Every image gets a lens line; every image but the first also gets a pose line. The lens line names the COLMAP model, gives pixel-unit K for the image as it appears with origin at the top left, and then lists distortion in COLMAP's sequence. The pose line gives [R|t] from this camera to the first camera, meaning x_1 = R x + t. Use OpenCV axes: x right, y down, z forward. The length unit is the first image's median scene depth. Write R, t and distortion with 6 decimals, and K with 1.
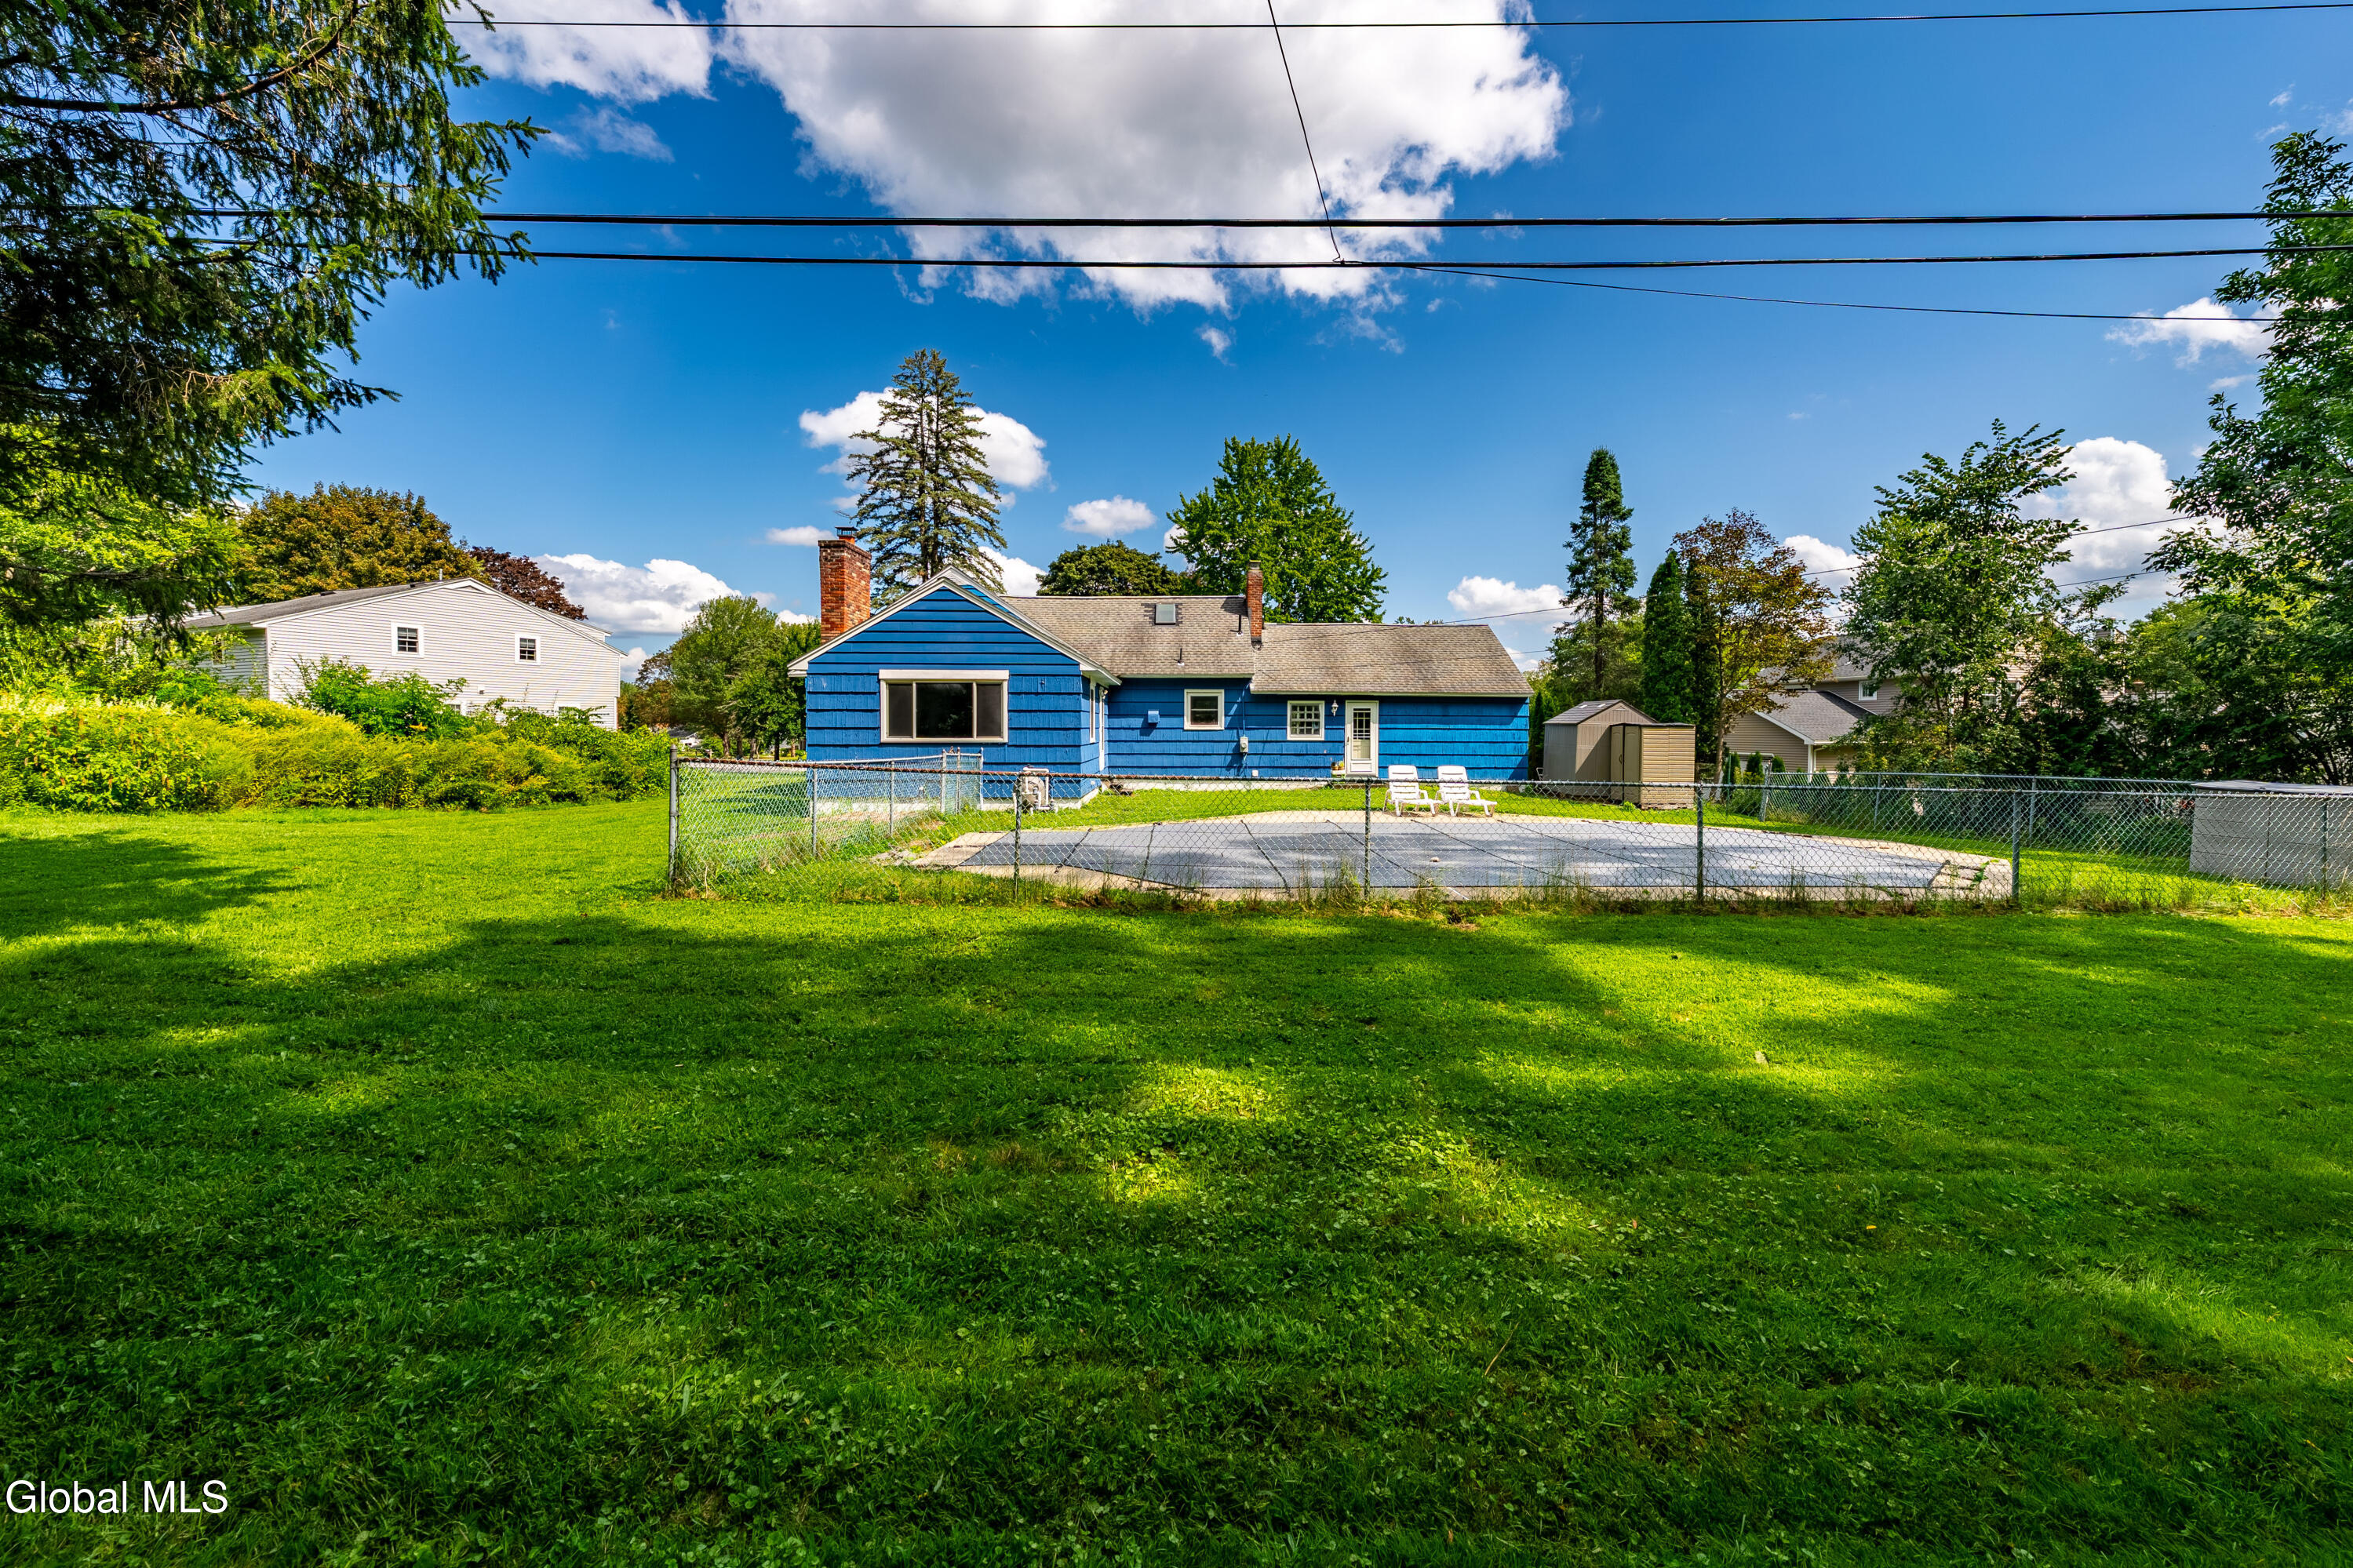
lens RADIAL K [[838.6, 0, 1179.9], [0, 838.6, 735.0], [0, 0, 1]] dist [-0.007991, 0.000059]
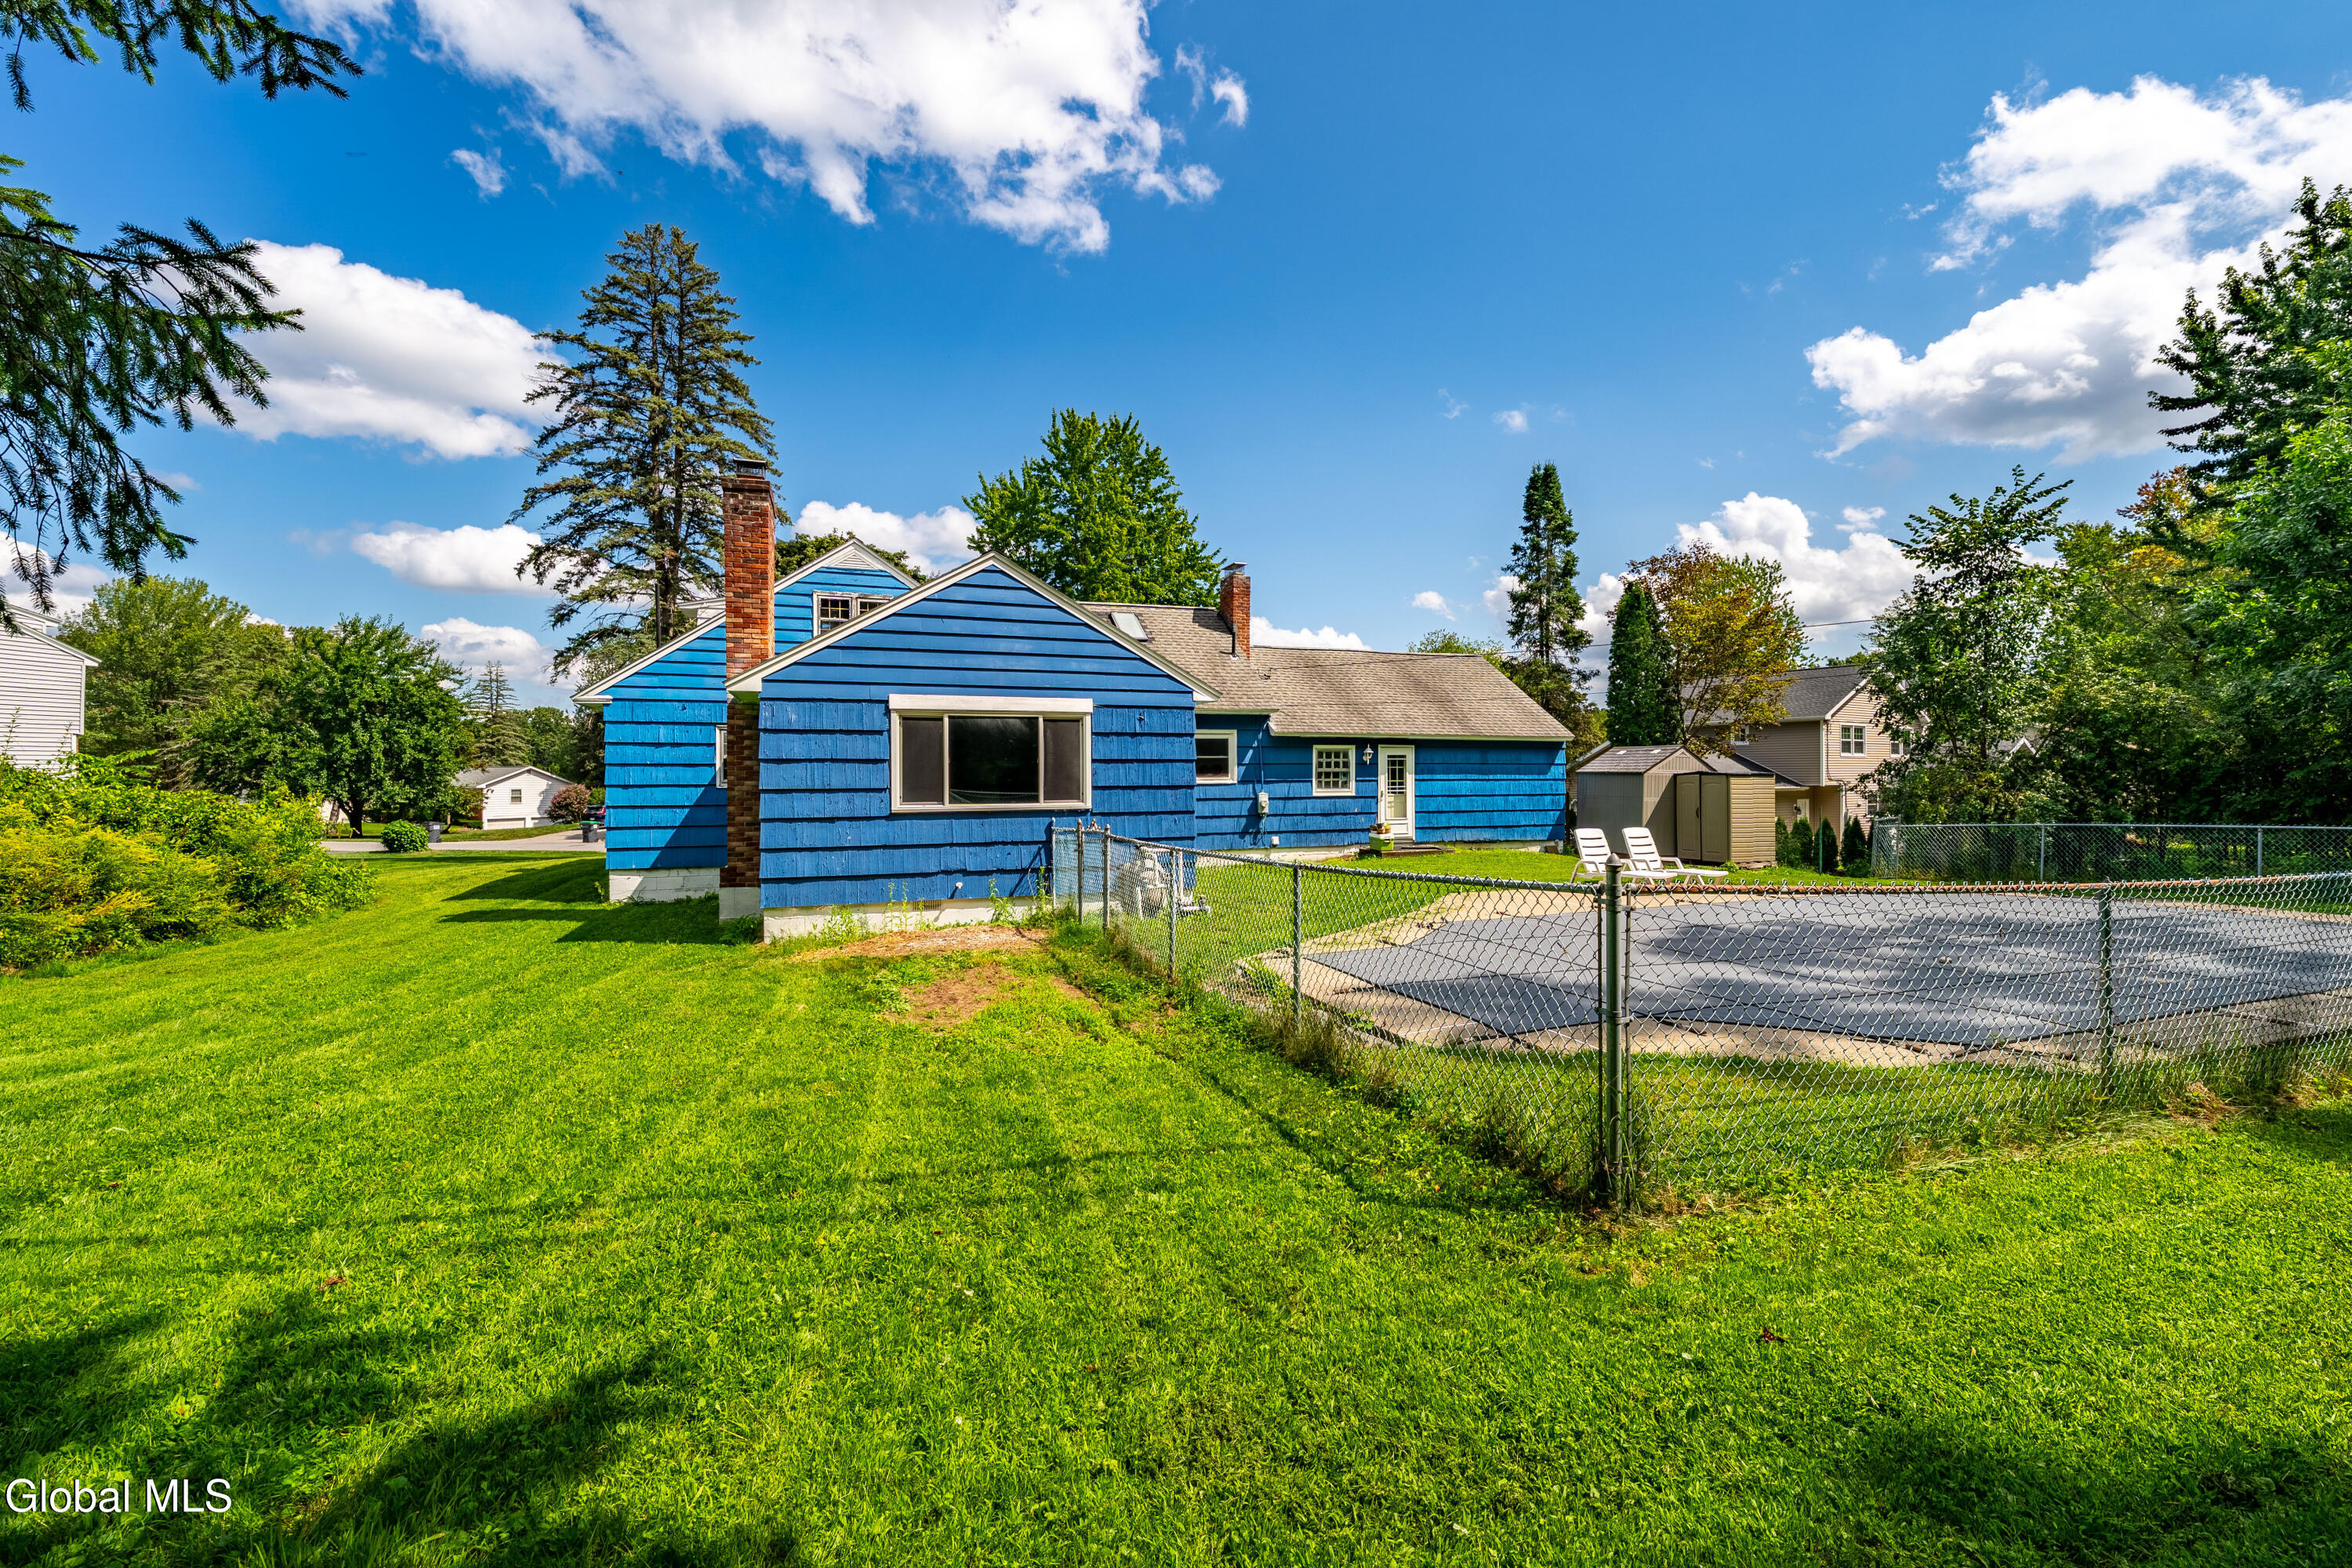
lens RADIAL K [[993.2, 0, 1182.7], [0, 993.2, 766.5], [0, 0, 1]] dist [0.000509, -0.000200]
pose [[0.941737, -0.004976, 0.336314, -0.291561], [0.010705, 0.999827, -0.015183, -0.008365], [-0.336181, 0.017899, 0.941627, 0.177406]]
